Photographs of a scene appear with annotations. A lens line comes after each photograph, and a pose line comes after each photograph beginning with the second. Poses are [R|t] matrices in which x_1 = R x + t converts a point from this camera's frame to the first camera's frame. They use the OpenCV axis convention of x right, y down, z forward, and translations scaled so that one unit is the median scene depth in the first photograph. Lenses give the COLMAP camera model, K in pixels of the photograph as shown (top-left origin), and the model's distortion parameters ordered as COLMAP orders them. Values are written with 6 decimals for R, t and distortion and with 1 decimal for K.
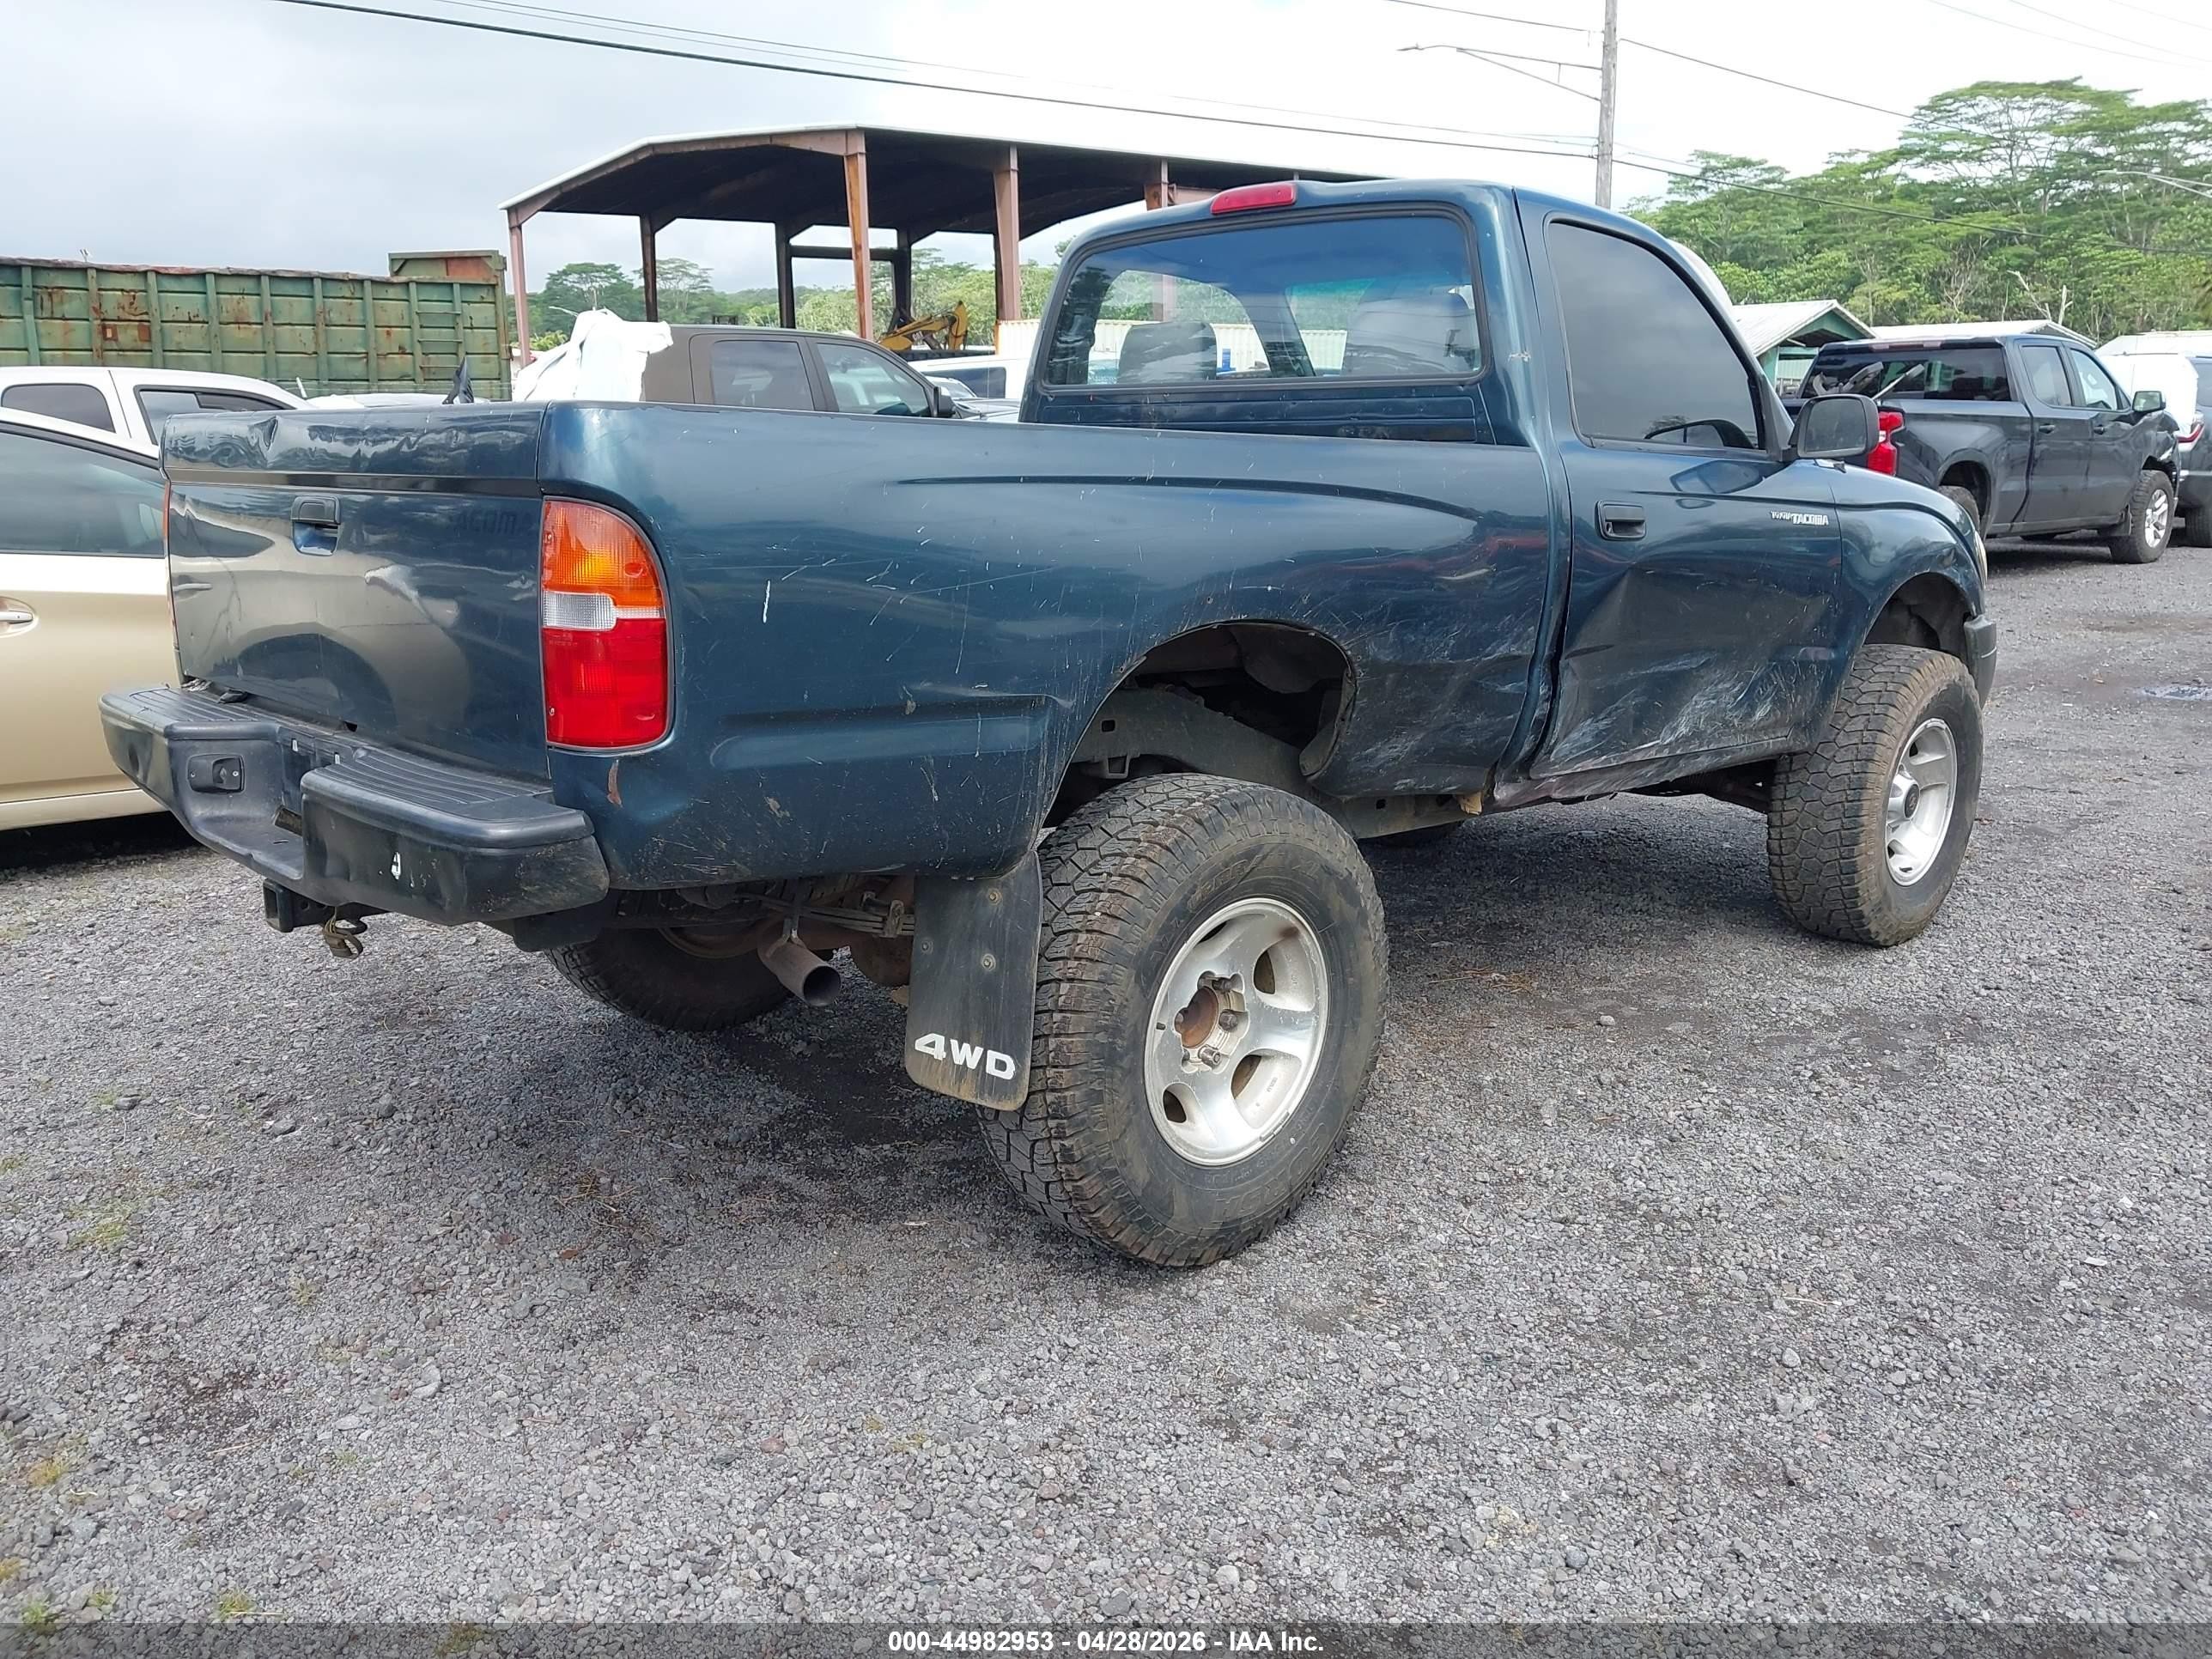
lens RADIAL K [[1756.4, 0, 1069.5], [0, 1756.4, 845.3], [0, 0, 1]] dist [0.026908, -0.031307]
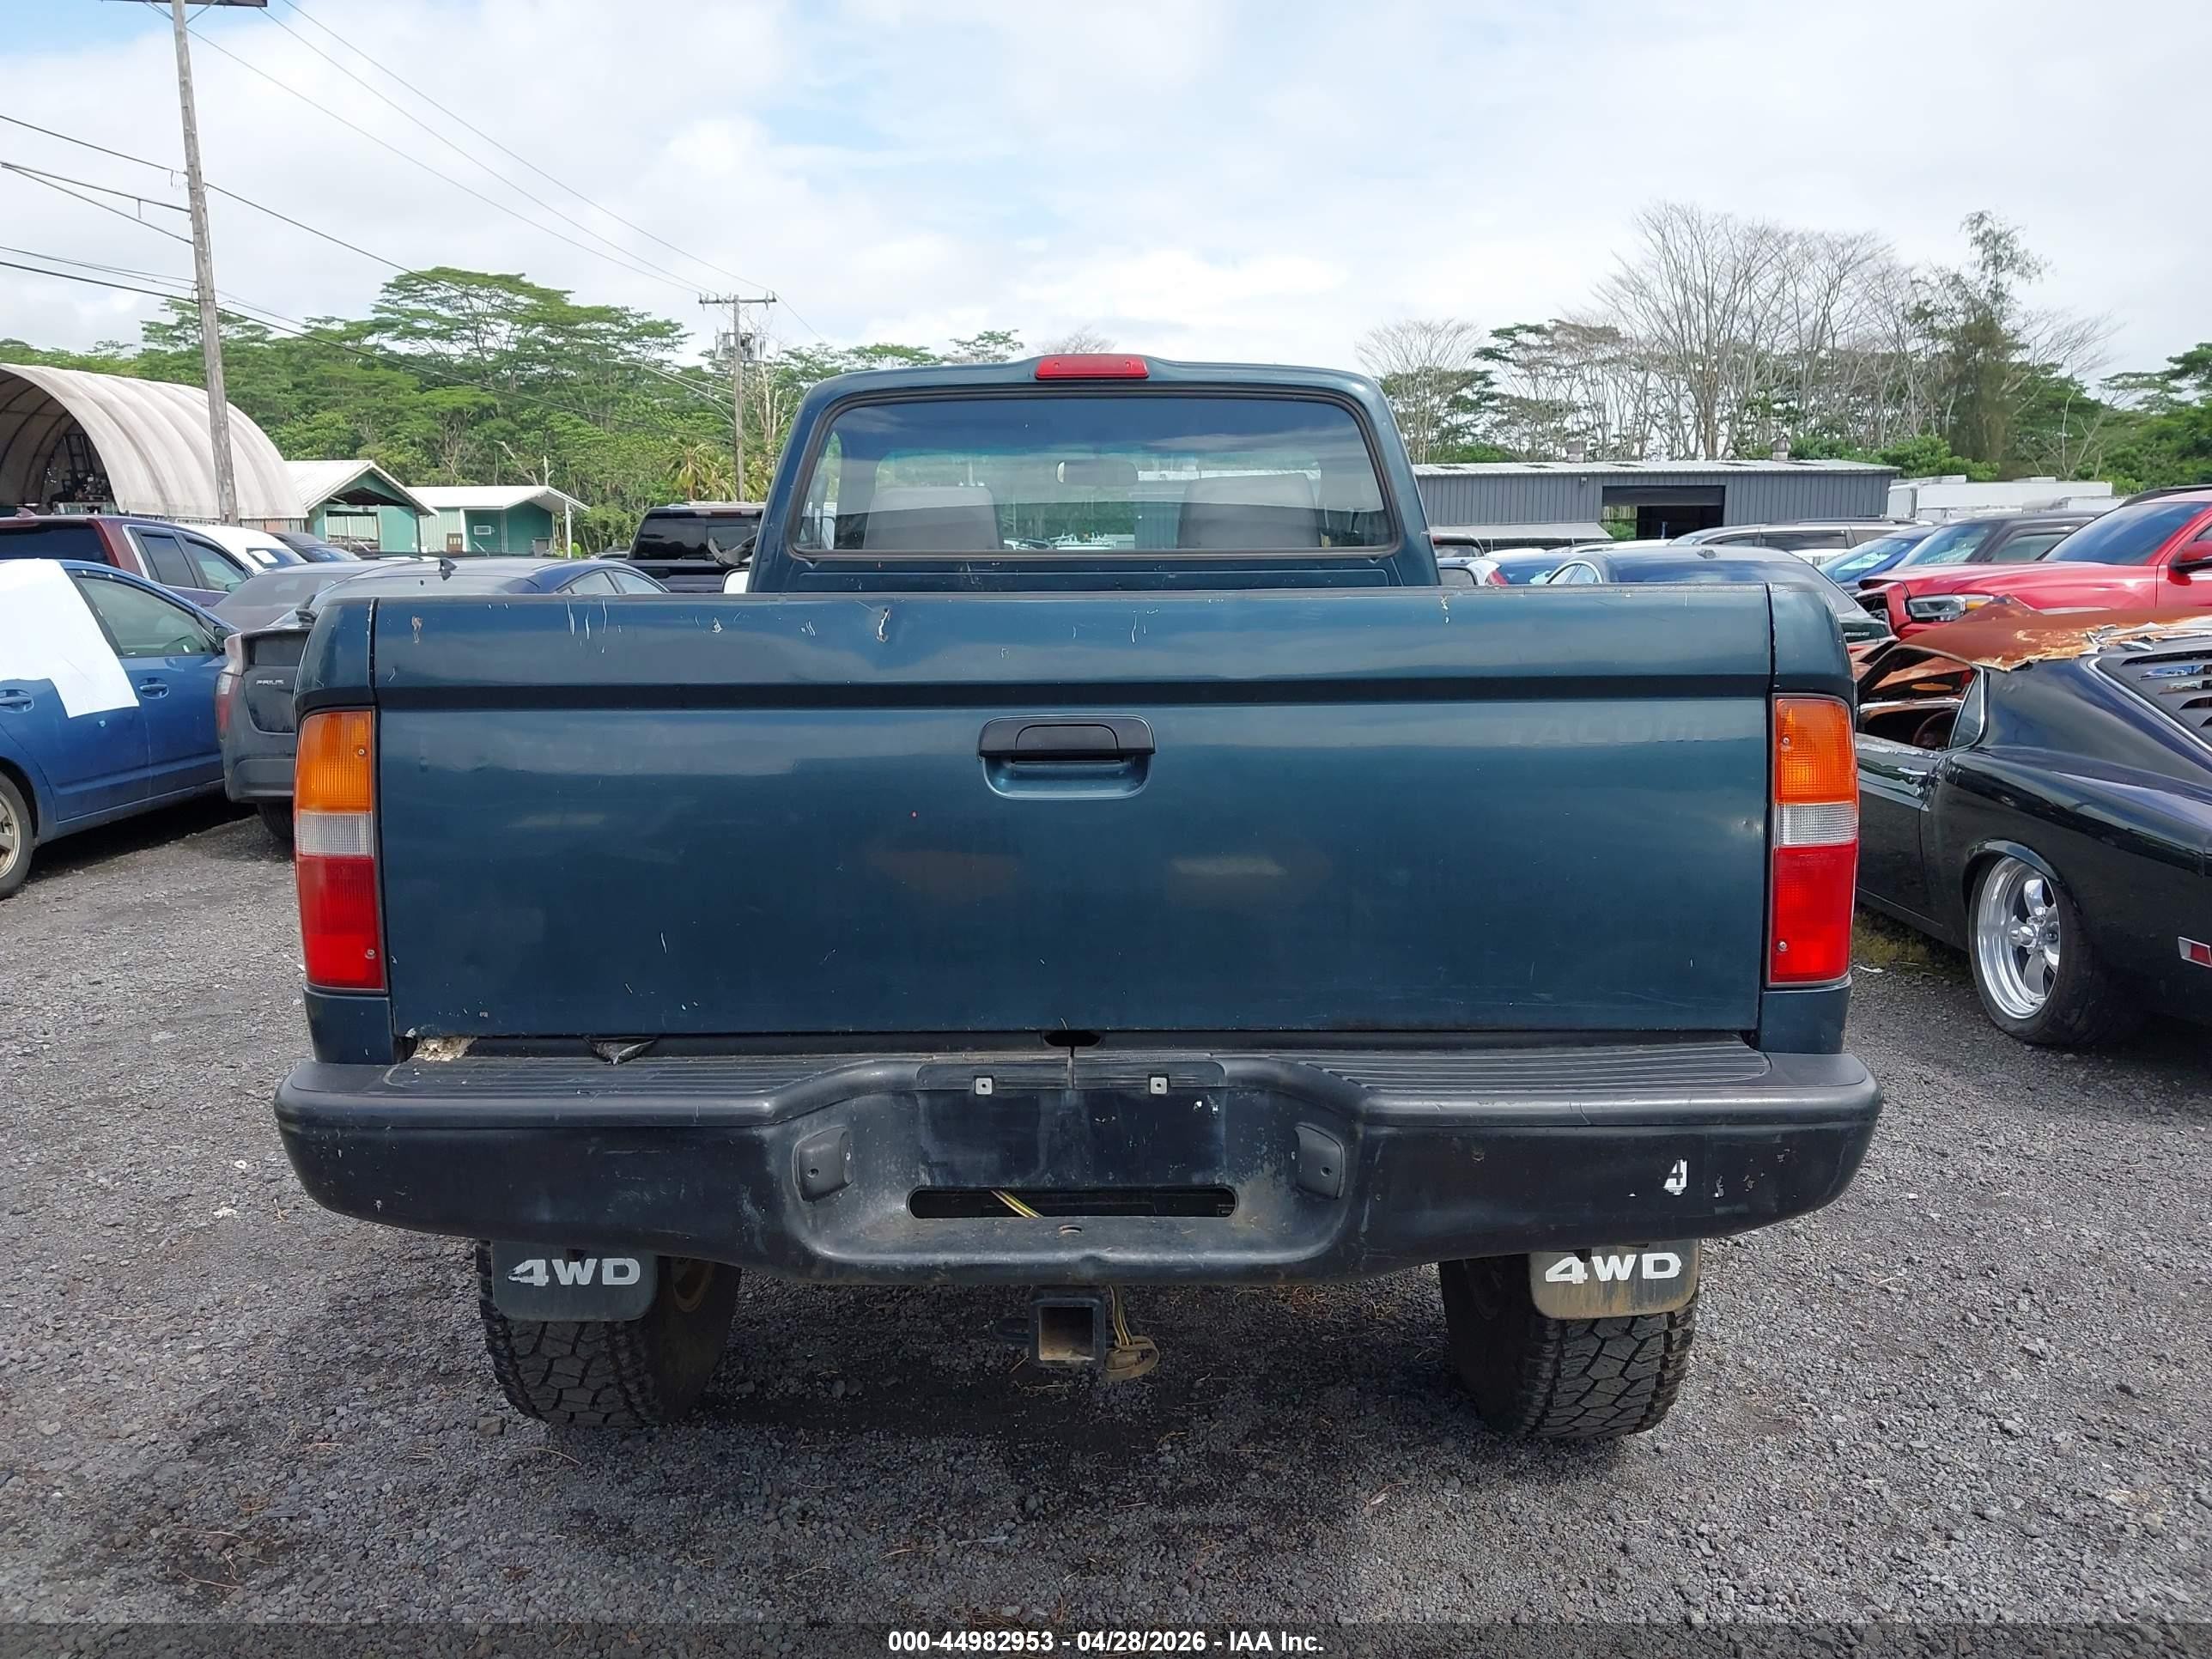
lens RADIAL K [[1756.4, 0, 1099.4], [0, 1756.4, 837.8], [0, 0, 1]] dist [0.026908, -0.031307]
pose [[0.692362, -0.109054, 0.713261, -0.615085], [0.171682, 0.985022, -0.016046, -0.093327], [-0.700828, 0.133564, 0.700715, 0.352889]]
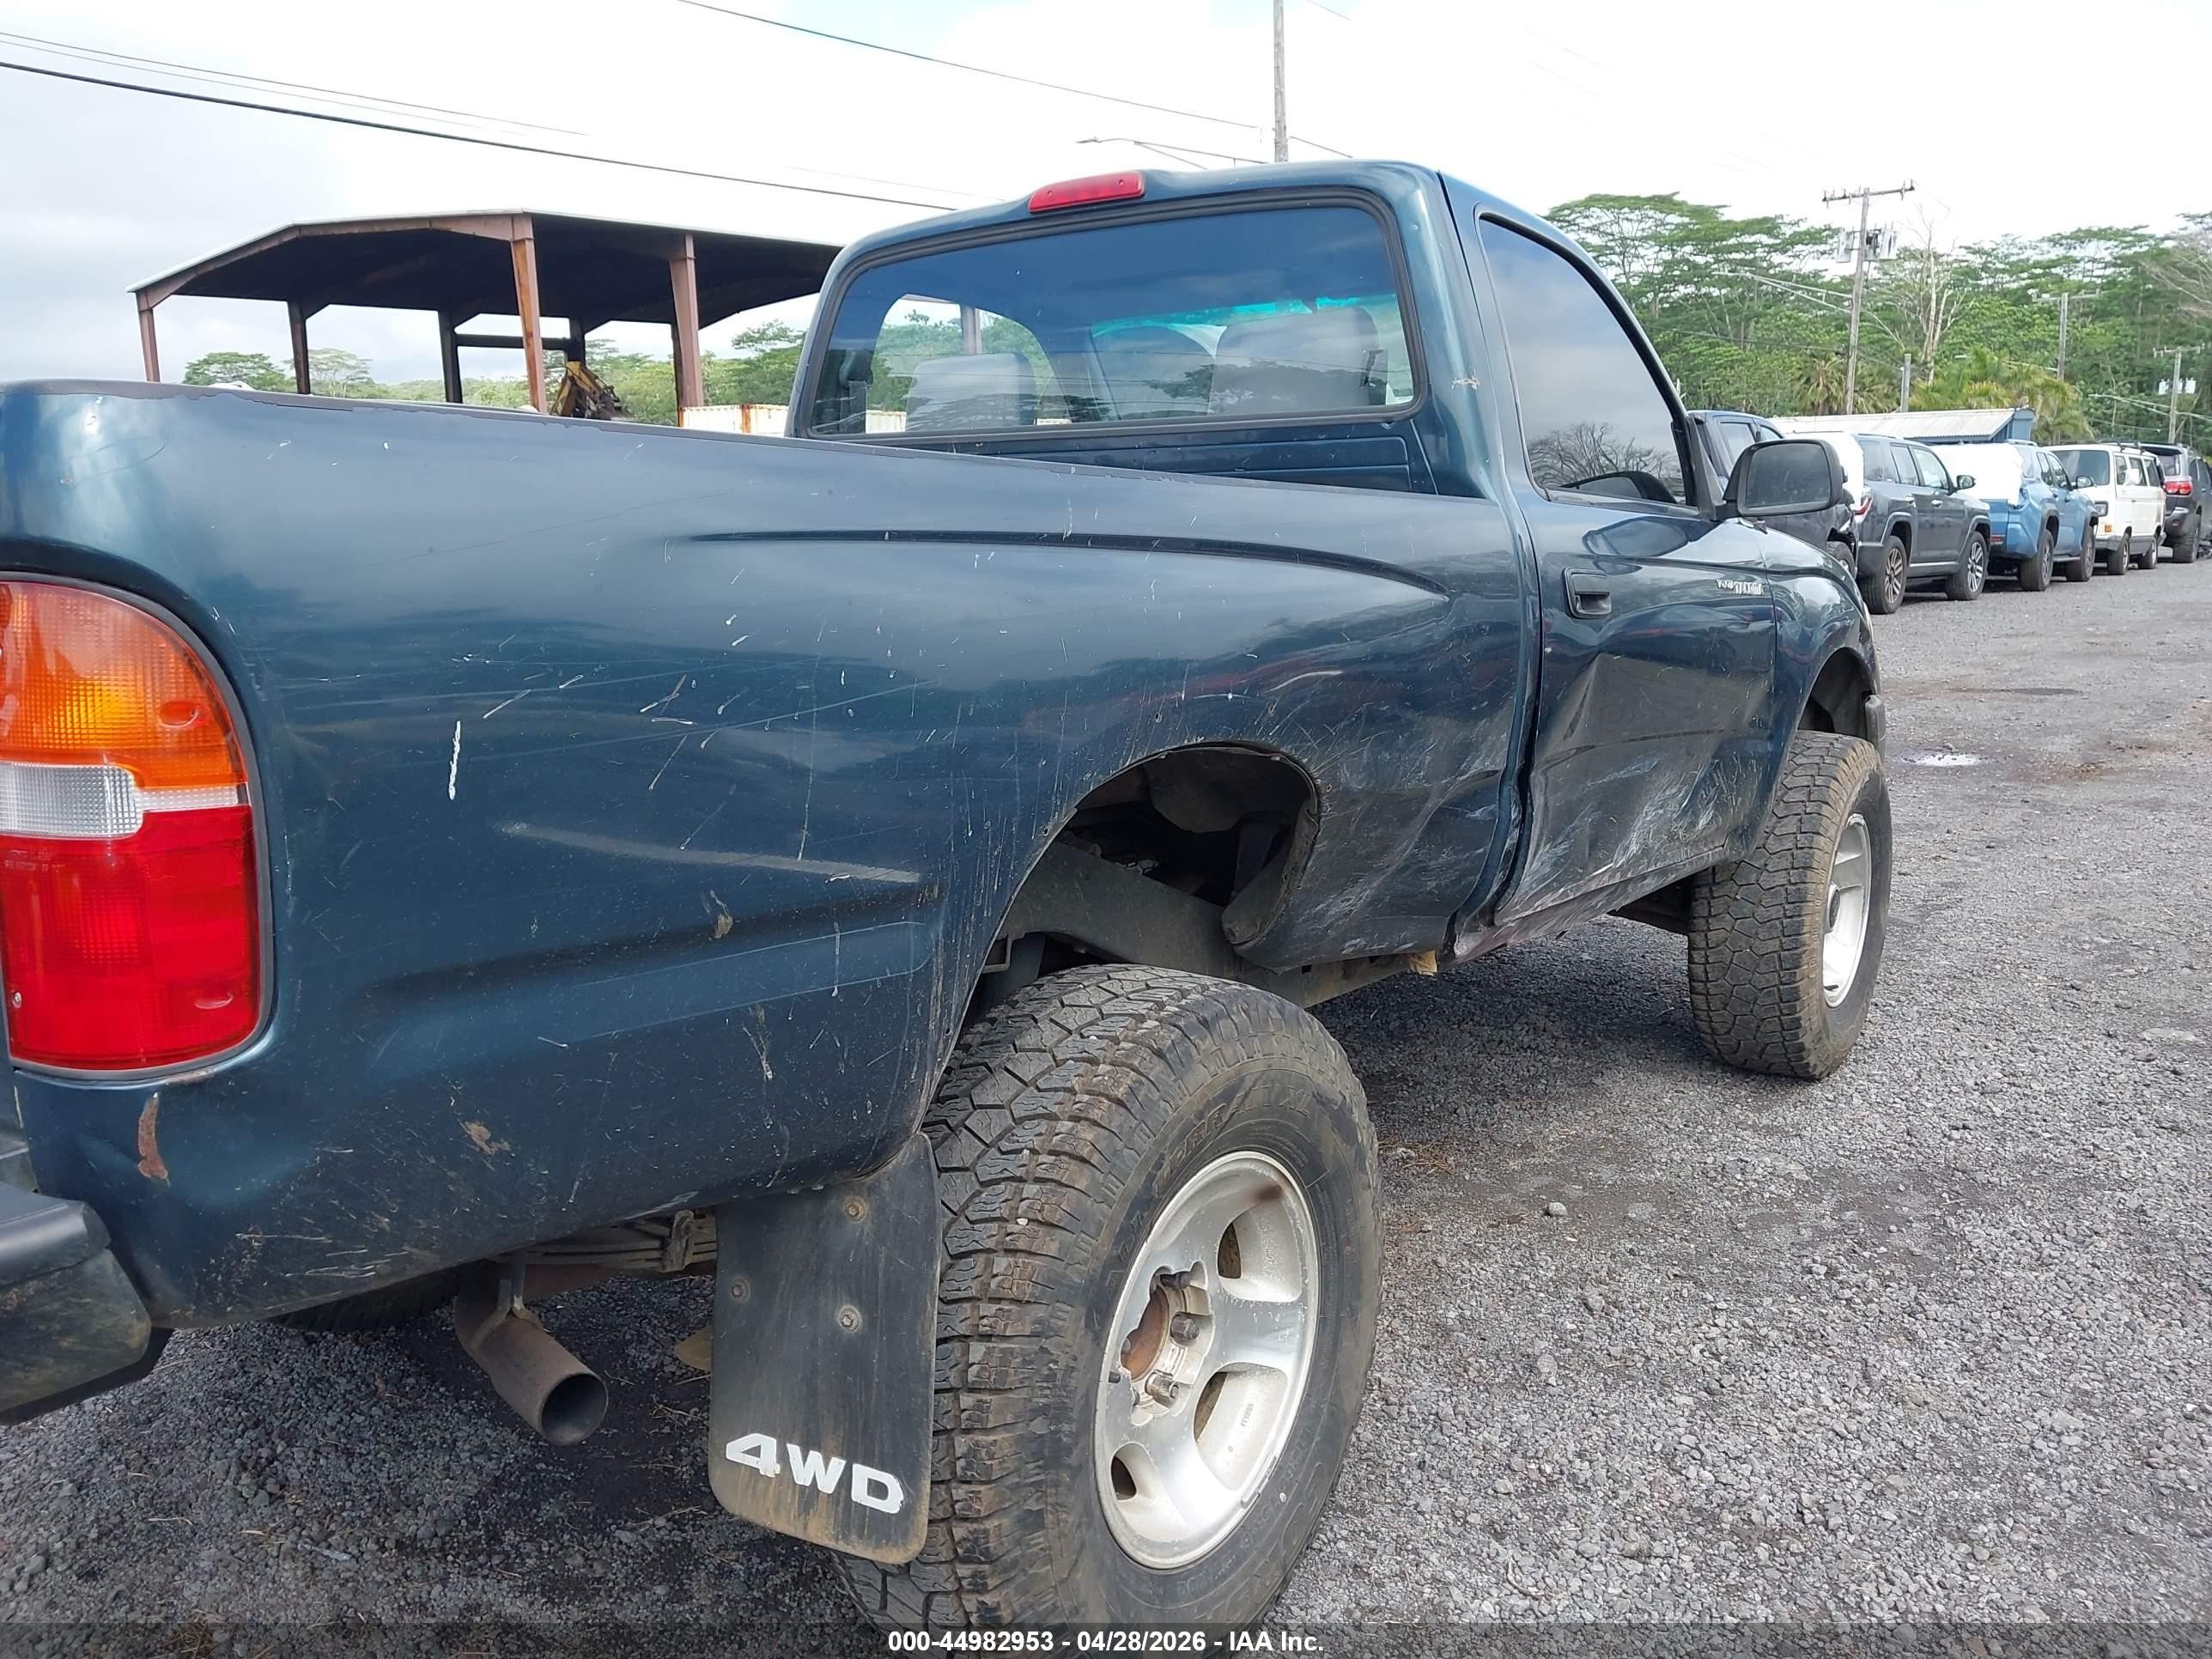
lens RADIAL K [[1756.4, 0, 1077.5], [0, 1756.4, 846.4], [0, 0, 1]] dist [0.026908, -0.031307]
pose [[0.984172, -0.043428, 0.171811, -0.045444], [0.051635, 0.997714, -0.043588, -0.045539], [-0.169525, 0.051770, 0.984165, 0.253162]]
